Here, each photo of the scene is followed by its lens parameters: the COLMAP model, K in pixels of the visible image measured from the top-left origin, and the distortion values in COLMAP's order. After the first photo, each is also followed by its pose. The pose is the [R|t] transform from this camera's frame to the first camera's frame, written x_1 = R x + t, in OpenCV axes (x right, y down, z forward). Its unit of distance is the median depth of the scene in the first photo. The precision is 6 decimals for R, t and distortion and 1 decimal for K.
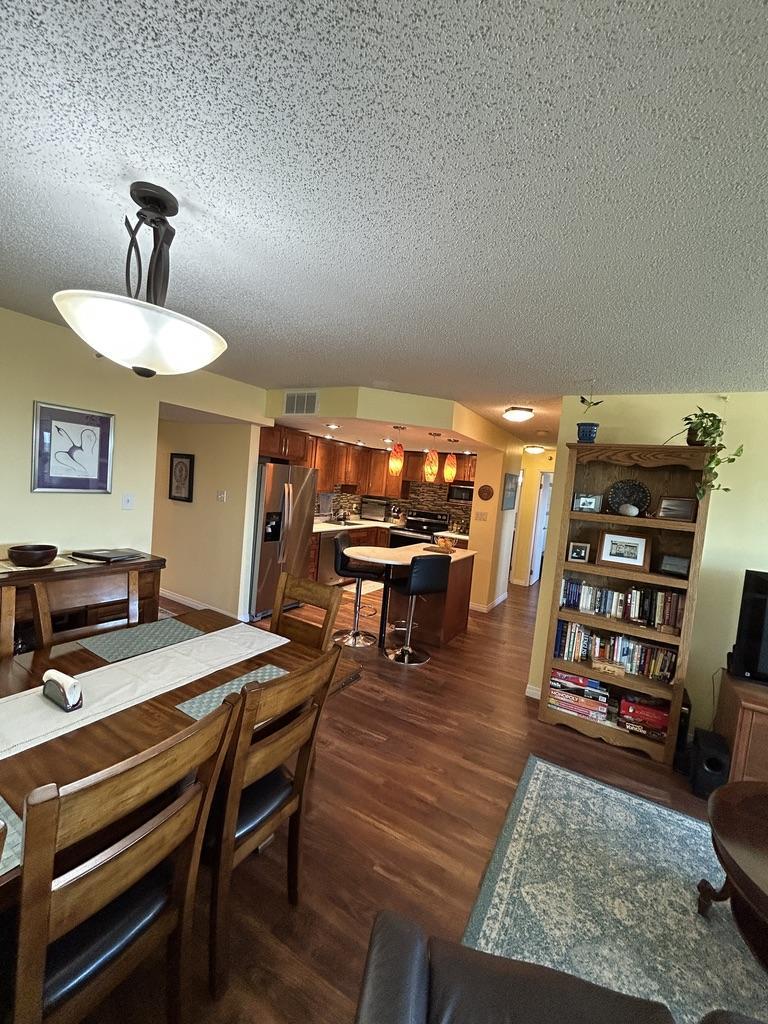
lens RADIAL K [[414.8, 0, 383.7], [0, 414.8, 511.9], [0, 0, 1]] dist [-0.001492, 0.000226]
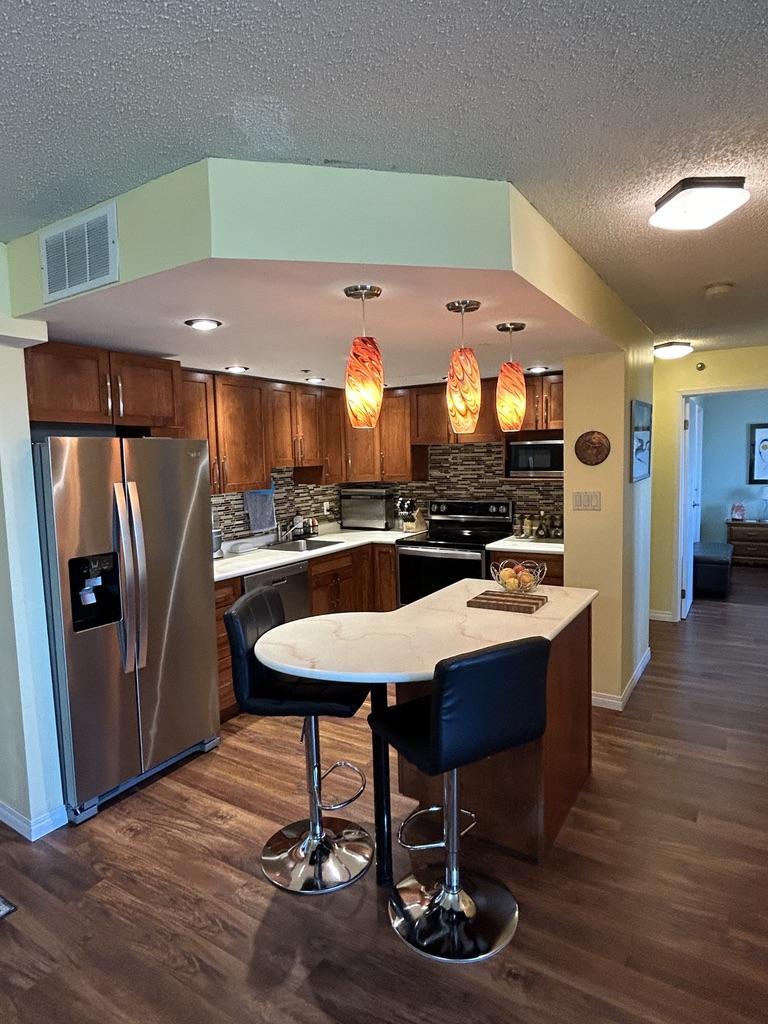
lens RADIAL K [[589.1, 0, 383.1], [0, 589.1, 512.6], [0, 0, 1]] dist [-0.006382, 0.005065]
pose [[0.992467, -0.114603, -0.043298, 0.037885], [0.115501, 0.993129, 0.018827, -0.014279], [0.040843, -0.023686, 0.998885, 0.325538]]
